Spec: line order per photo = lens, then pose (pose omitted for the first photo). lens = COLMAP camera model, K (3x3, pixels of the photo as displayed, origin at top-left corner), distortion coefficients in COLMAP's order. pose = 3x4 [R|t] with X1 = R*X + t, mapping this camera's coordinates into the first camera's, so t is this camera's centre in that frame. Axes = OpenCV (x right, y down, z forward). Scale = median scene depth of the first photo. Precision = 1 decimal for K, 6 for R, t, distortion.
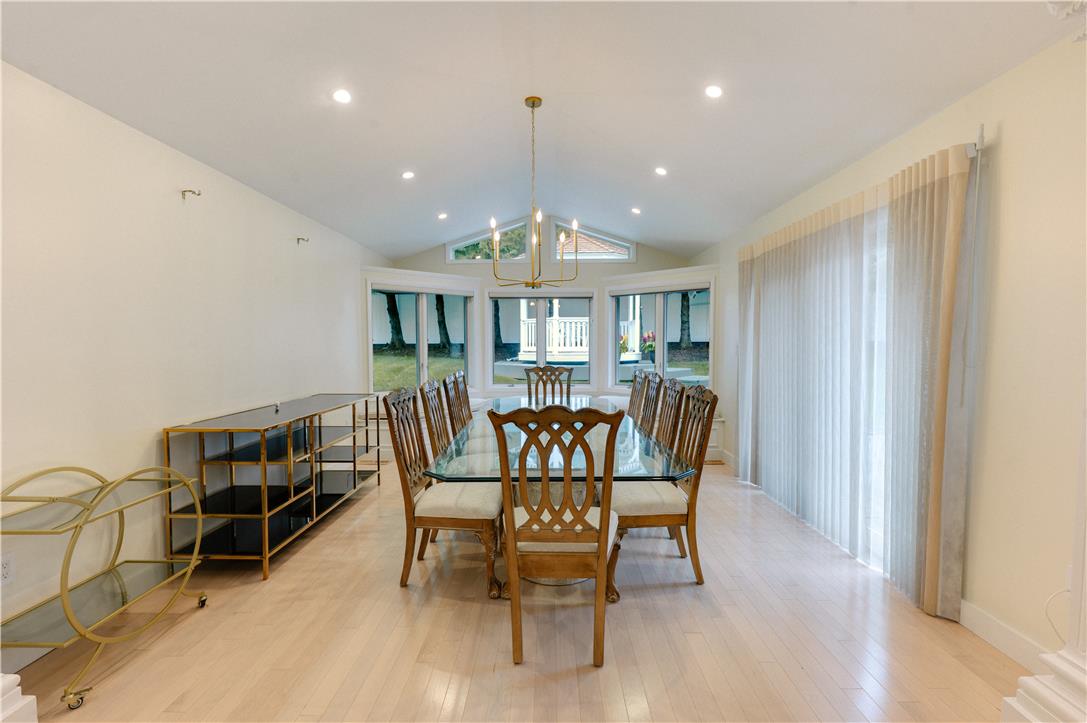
lens RADIAL K [[481.0, 0, 544.2], [0, 481.0, 360.0], [0, 0, 1]] dist [0.001559, -0.000794]
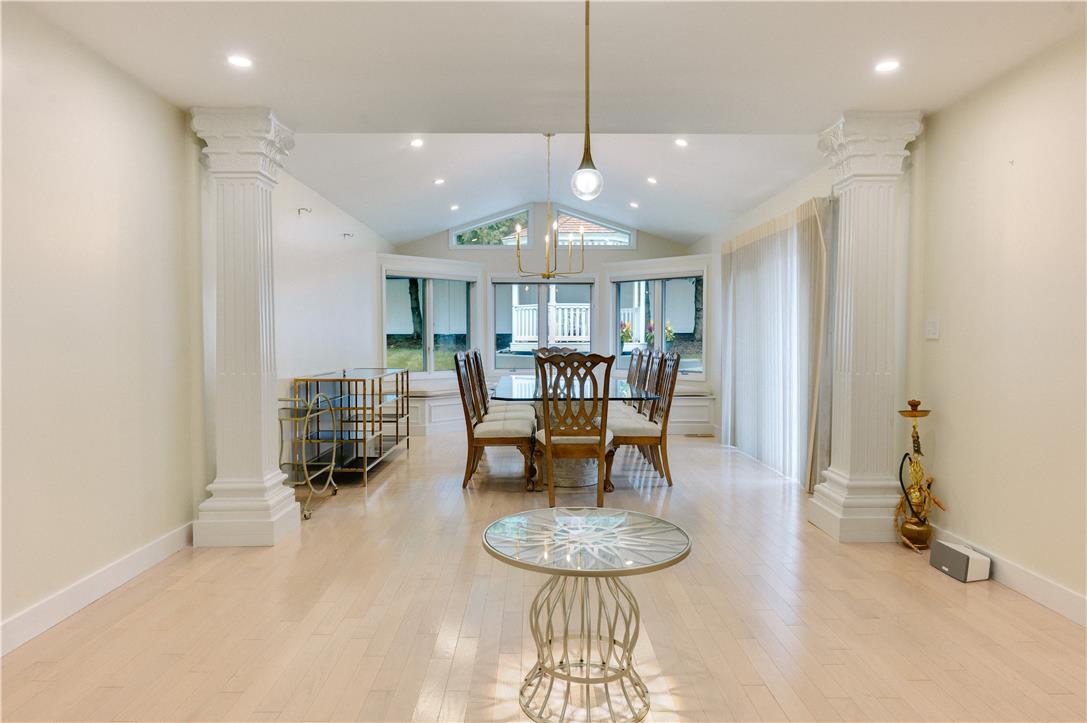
lens RADIAL K [[654.9, 0, 542.5], [0, 654.9, 362.4], [0, 0, 1]] dist [0.005838, -0.001900]
pose [[0.999654, 0.000778, 0.026305, -0.065732], [-0.000761, 0.999999, -0.000656, 0.056135], [-0.026305, 0.000636, 0.999654, -0.564990]]
